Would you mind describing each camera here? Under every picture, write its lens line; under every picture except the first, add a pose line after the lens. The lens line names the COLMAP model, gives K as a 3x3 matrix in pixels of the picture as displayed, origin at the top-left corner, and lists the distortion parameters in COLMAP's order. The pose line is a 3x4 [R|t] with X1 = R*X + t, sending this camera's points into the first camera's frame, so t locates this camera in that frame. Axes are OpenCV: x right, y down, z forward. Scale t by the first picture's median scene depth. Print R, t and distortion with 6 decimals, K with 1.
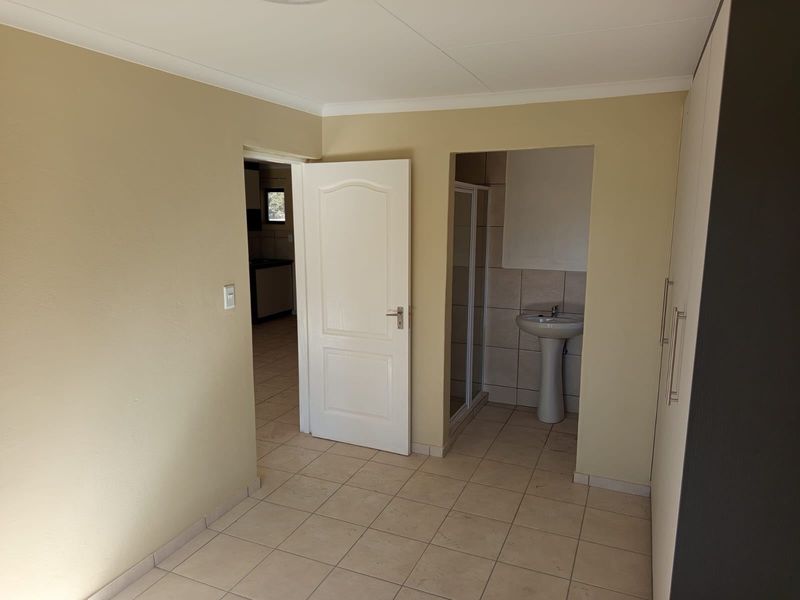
lens RADIAL K [[555.5, 0, 402.2], [0, 555.5, 298.4], [0, 0, 1]] dist [0.049974, -0.070995]
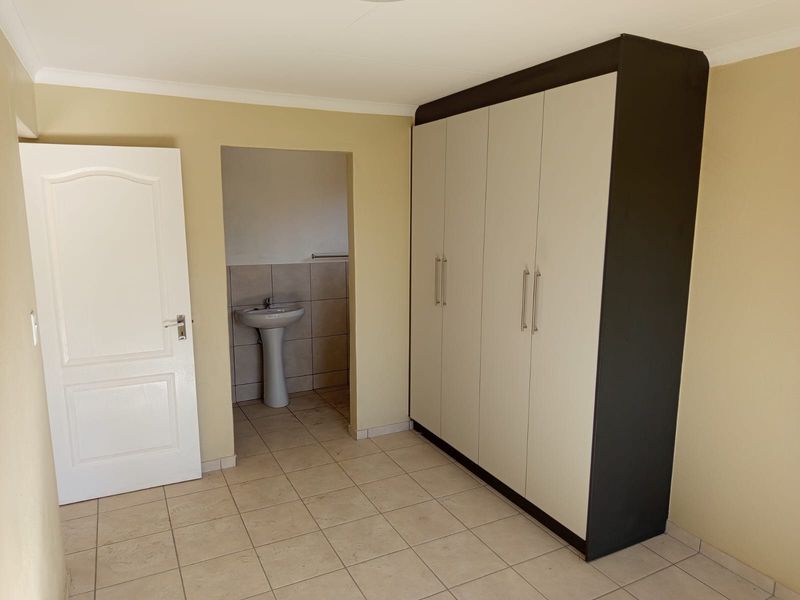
lens RADIAL K [[555.5, 0, 402.4], [0, 555.5, 295.3], [0, 0, 1]] dist [0.049974, -0.070995]
pose [[0.635835, -0.122462, 0.762048, -0.436853], [0.129377, 0.990273, 0.051189, -0.014284], [-0.760904, 0.066044, 0.645494, 0.149239]]
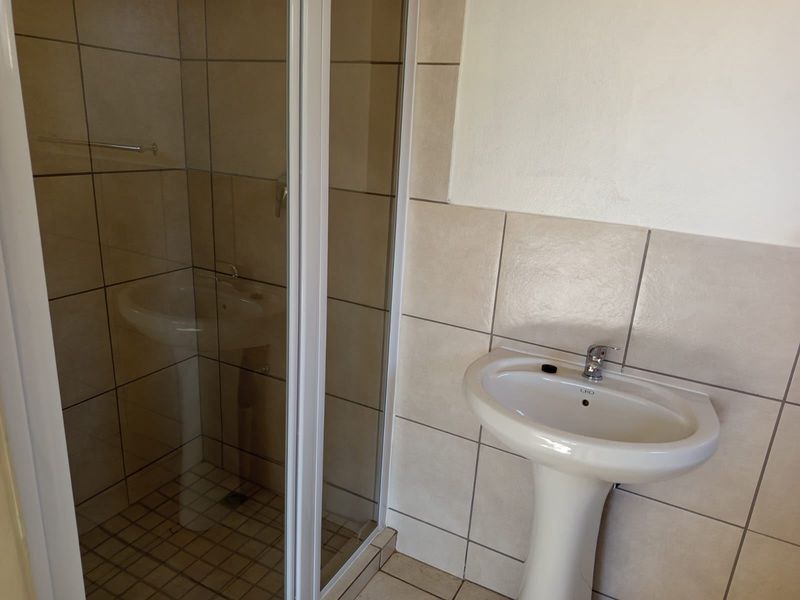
lens RADIAL K [[555.5, 0, 402.5], [0, 555.5, 306.7], [0, 0, 1]] dist [0.049974, -0.070995]
pose [[0.993877, 0.086999, -0.068110, 0.222680], [-0.078300, 0.989514, 0.121376, -0.040198], [0.077955, -0.115299, 0.990267, 0.828288]]
